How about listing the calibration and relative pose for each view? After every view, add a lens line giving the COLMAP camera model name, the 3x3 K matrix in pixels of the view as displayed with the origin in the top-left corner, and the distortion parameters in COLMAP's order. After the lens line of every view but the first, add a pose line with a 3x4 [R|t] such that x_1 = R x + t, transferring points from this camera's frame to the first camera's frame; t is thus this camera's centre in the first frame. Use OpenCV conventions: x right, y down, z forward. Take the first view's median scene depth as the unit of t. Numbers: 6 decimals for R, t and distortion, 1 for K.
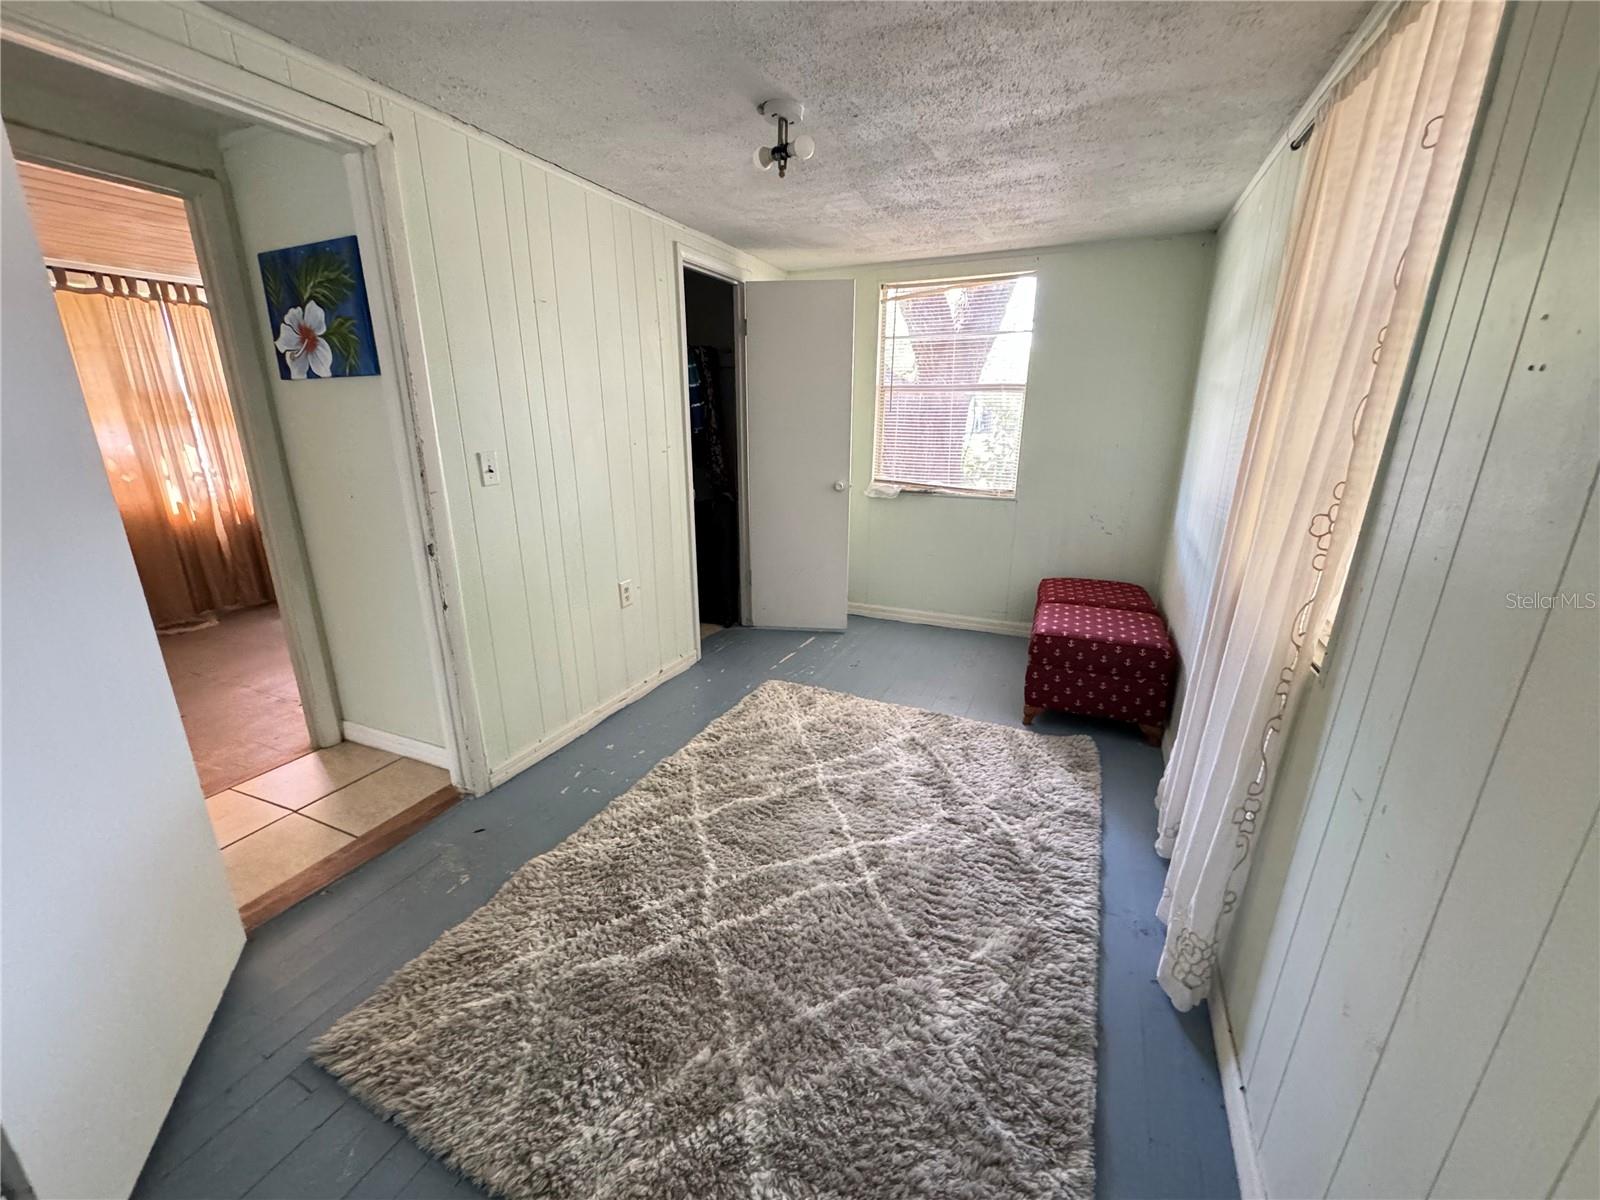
lens RADIAL K [[629.4, 0, 800.0], [0, 629.4, 600.0], [0, 0, 1]] dist [0.000635, 0.000105]
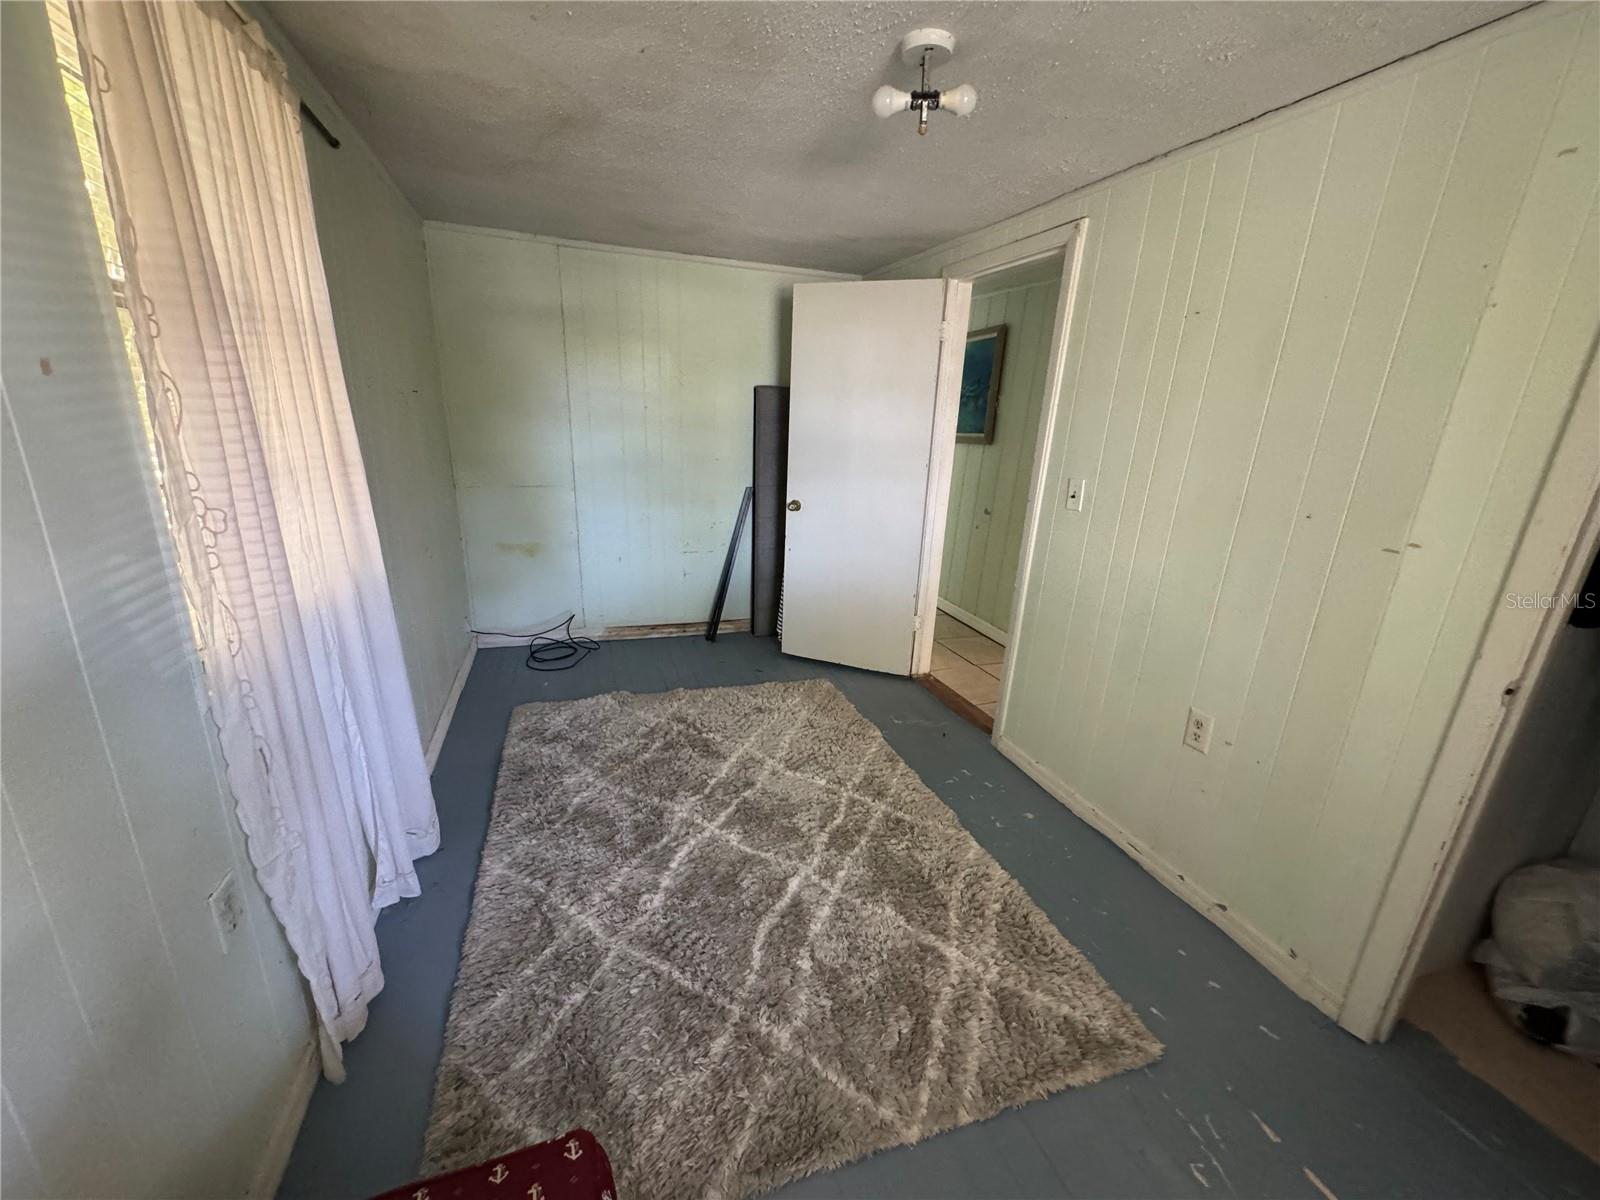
lens RADIAL K [[629.4, 0, 800.0], [0, 629.4, 600.0], [0, 0, 1]] dist [0.000635, 0.000105]
pose [[-0.718014, 0.161116, -0.677124, 0.438555], [-0.249087, 0.848930, 0.466126, -0.325459], [0.649931, 0.503348, -0.569412, 1.034991]]
